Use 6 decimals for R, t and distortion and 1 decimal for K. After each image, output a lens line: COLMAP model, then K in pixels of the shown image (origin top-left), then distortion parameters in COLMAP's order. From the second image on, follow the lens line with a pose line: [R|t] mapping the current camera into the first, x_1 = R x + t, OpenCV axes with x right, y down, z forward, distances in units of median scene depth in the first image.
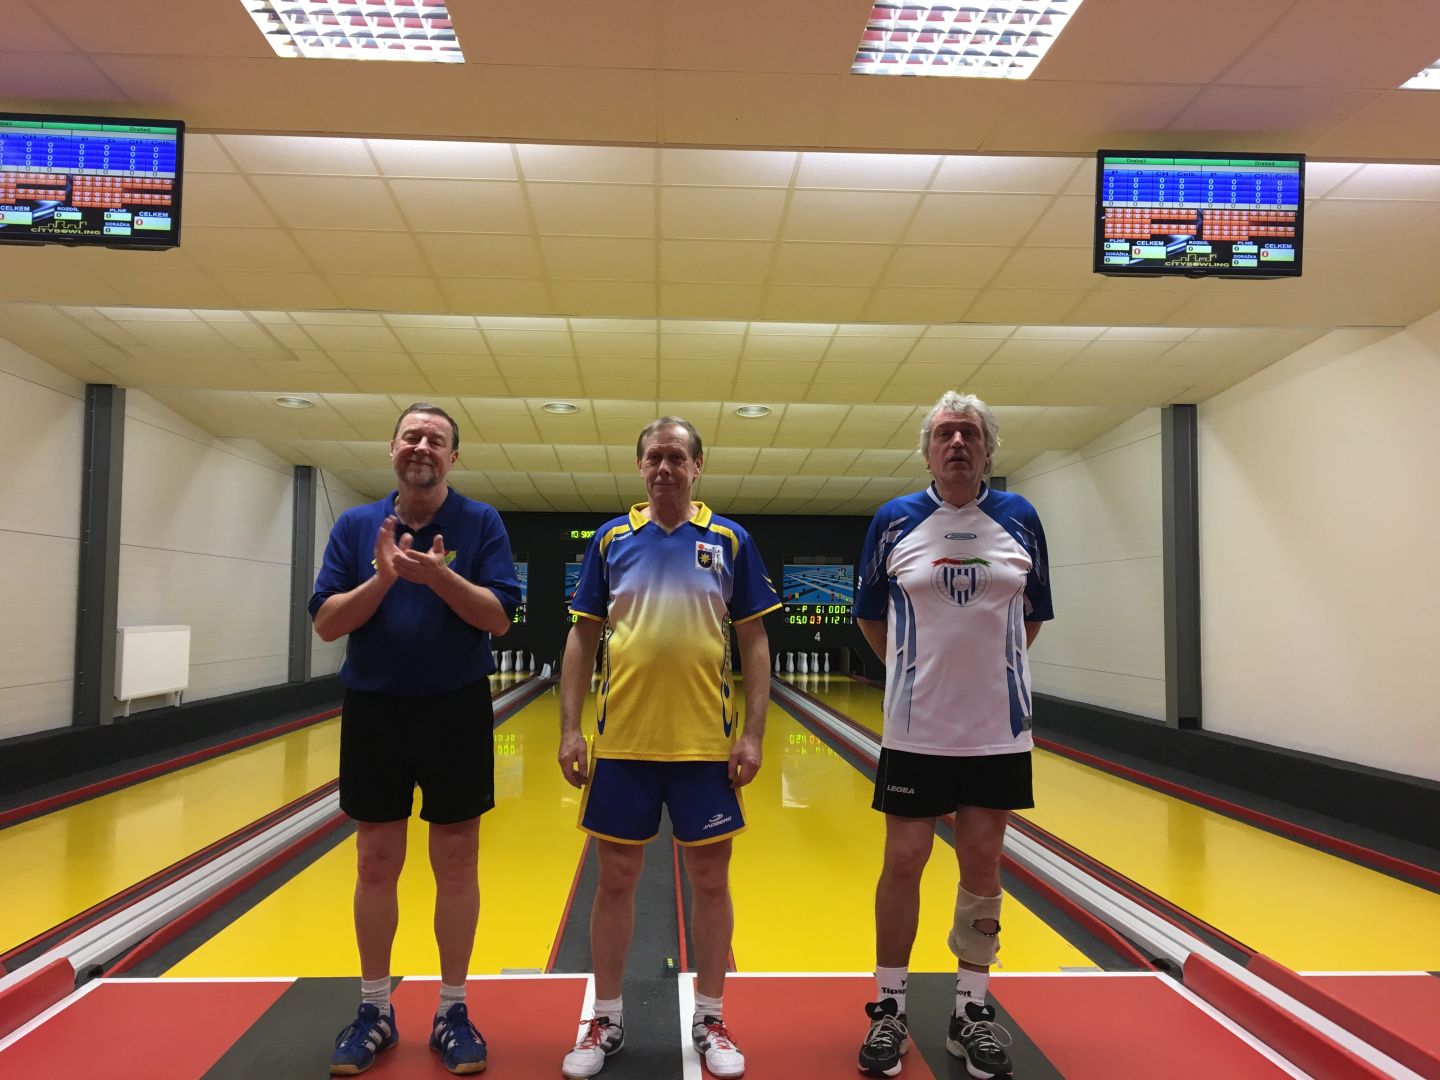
lens RADIAL K [[1218.4, 0, 713.0], [0, 1218.4, 533.4], [0, 0, 1]] dist [0.100097, -0.122844]
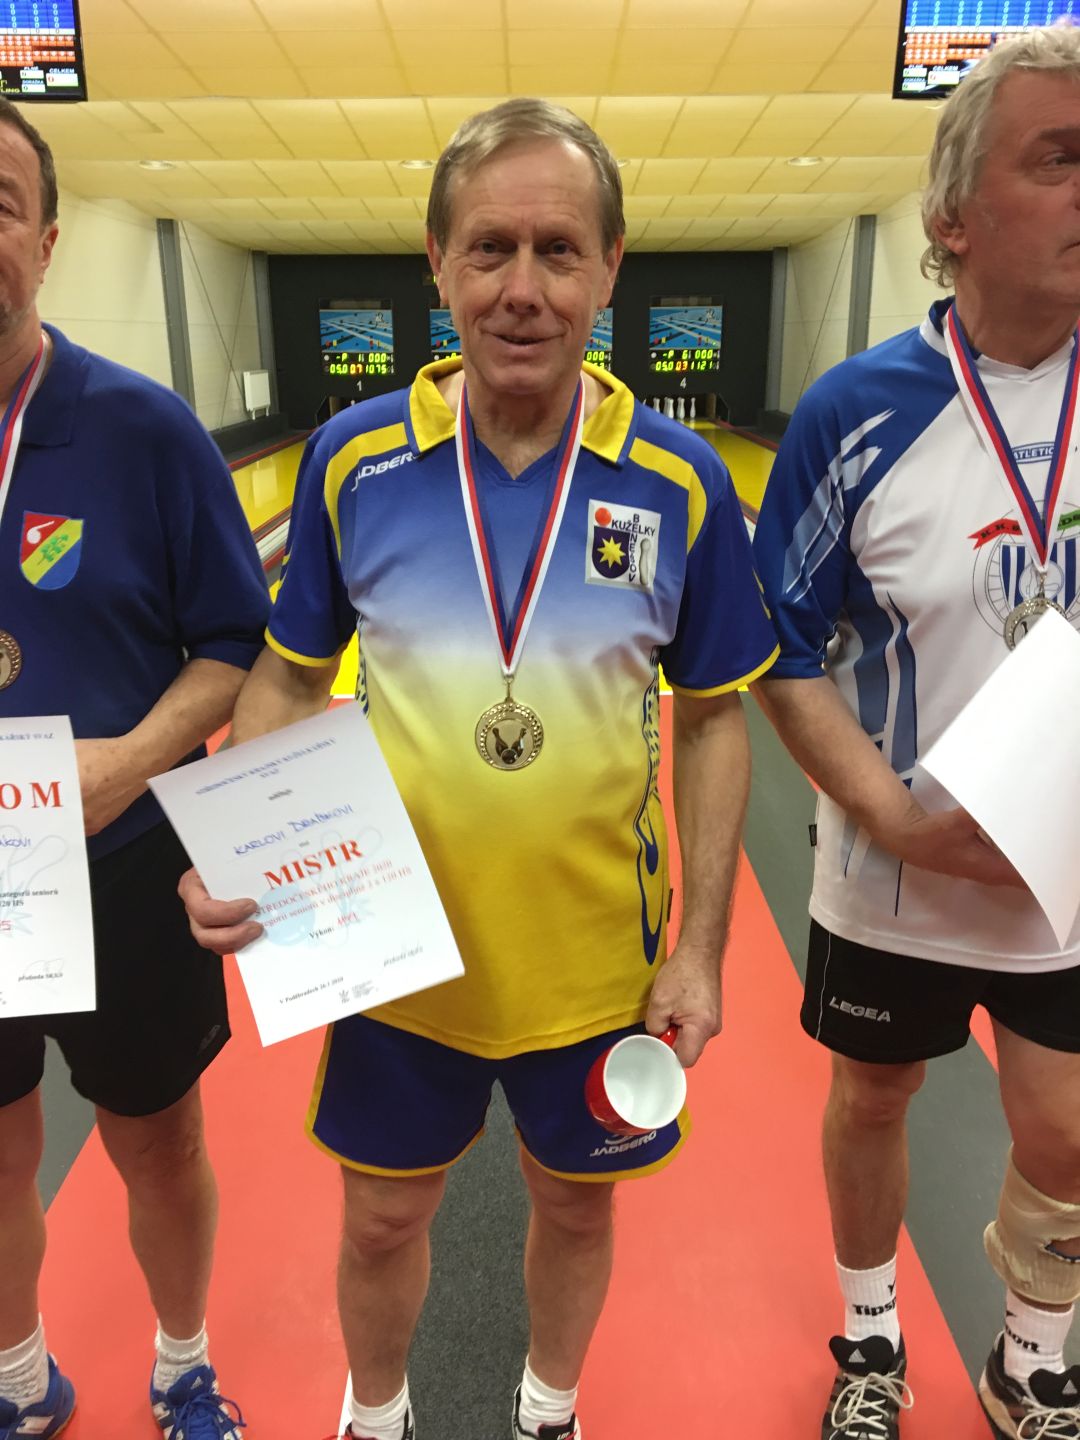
lens RADIAL K [[1232.6, 0, 534.6], [0, 1232.6, 733.6], [0, 0, 1]] dist [0.042083, -0.048020]
pose [[0.999026, -0.004313, -0.043925, 0.032695], [0.020028, 0.931151, 0.364083, -0.093365], [0.039330, -0.364608, 0.930330, -0.267158]]
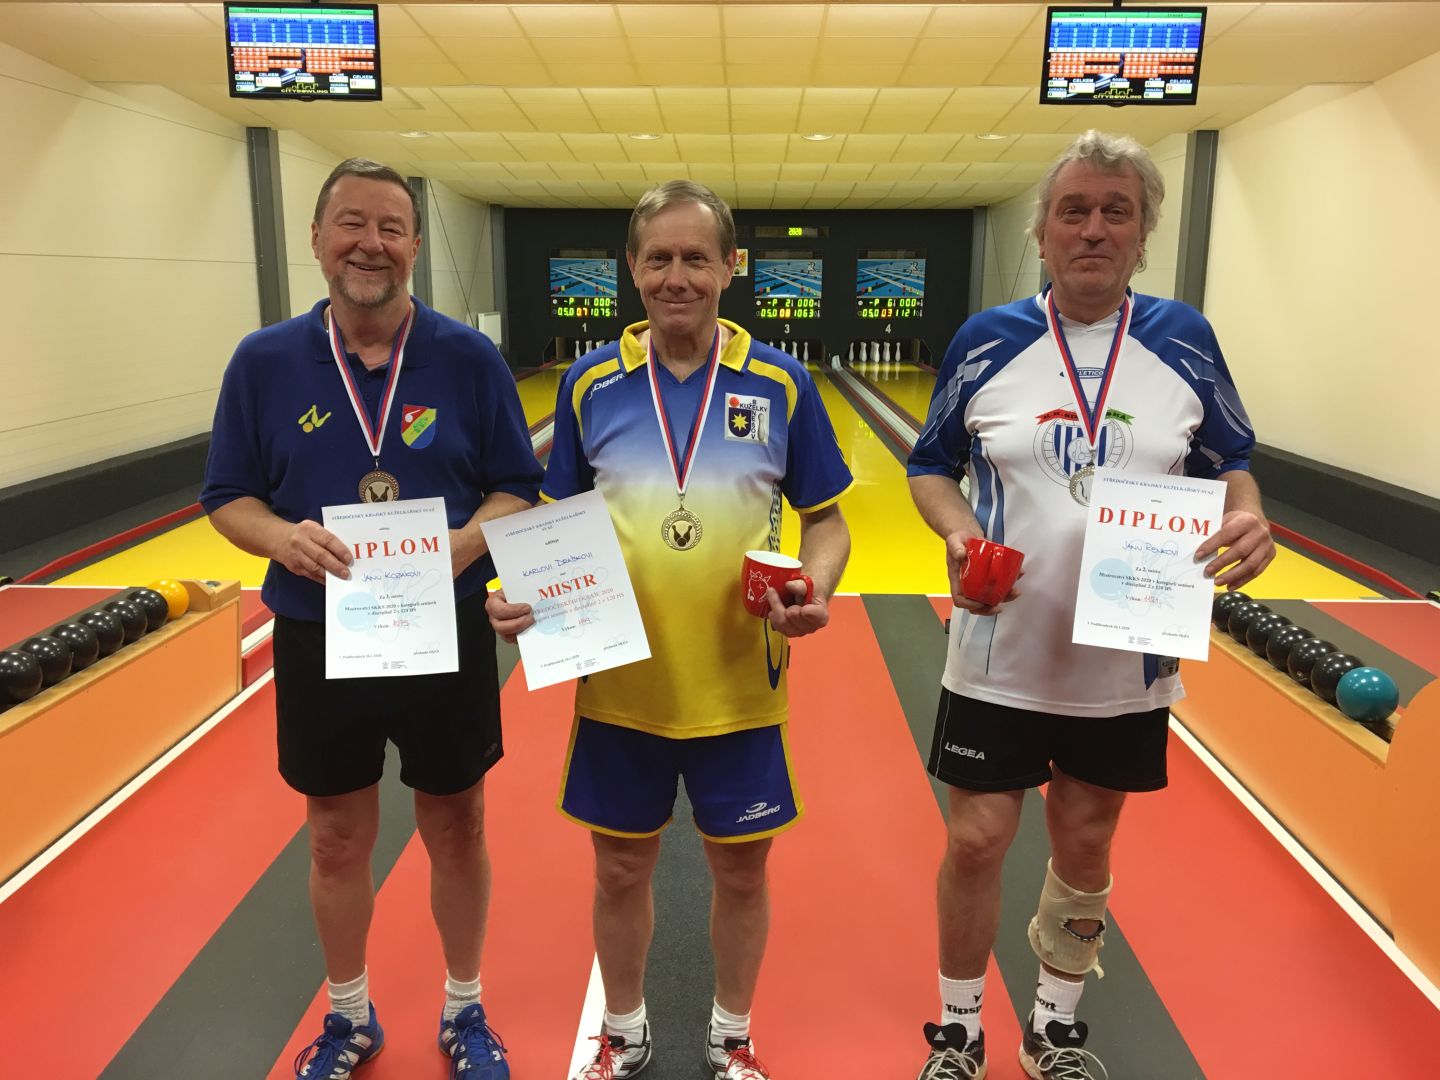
lens RADIAL K [[1232.6, 0, 710.2], [0, 1232.6, 541.0], [0, 0, 1]] dist [0.042083, -0.048020]
pose [[0.997280, 0.010220, -0.072995, 0.052756], [0.009524, 0.964170, 0.265115, -0.113803], [0.073089, -0.265089, 0.961450, -0.460728]]
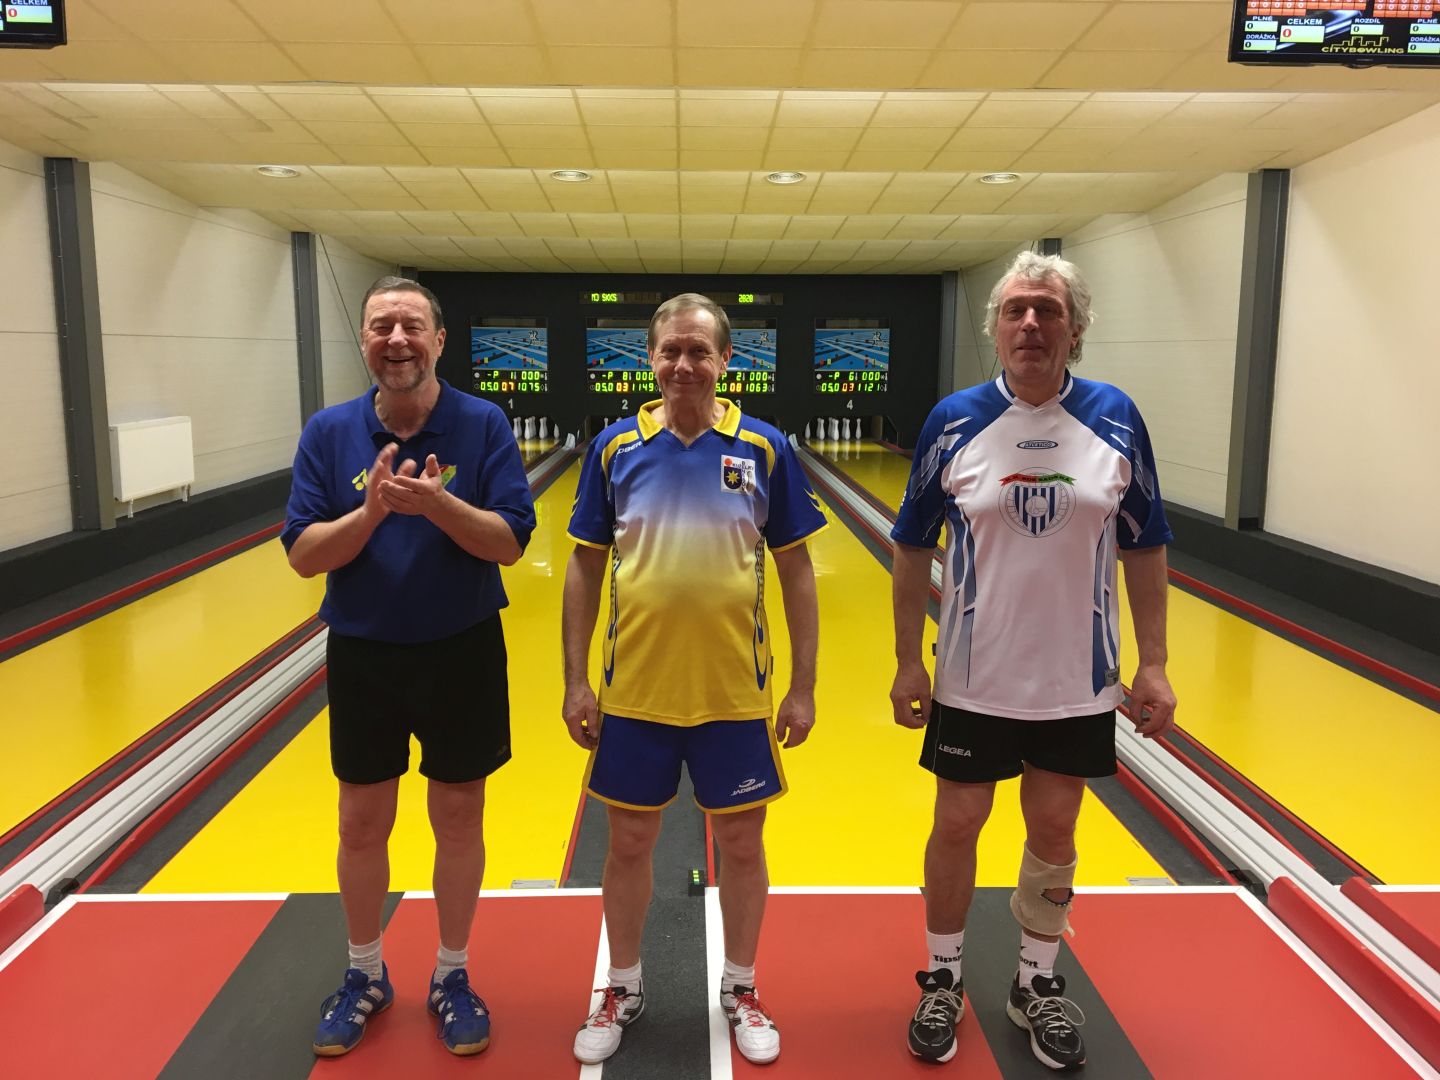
lens RADIAL K [[1218.4, 0, 713.0], [0, 1218.4, 533.4], [0, 0, 1]] dist [0.100097, -0.122844]
pose [[0.999728, -0.002066, -0.023209, -0.000447], [0.006875, 0.977870, 0.209102, -0.086231], [0.022264, -0.209205, 0.977618, 0.160802]]
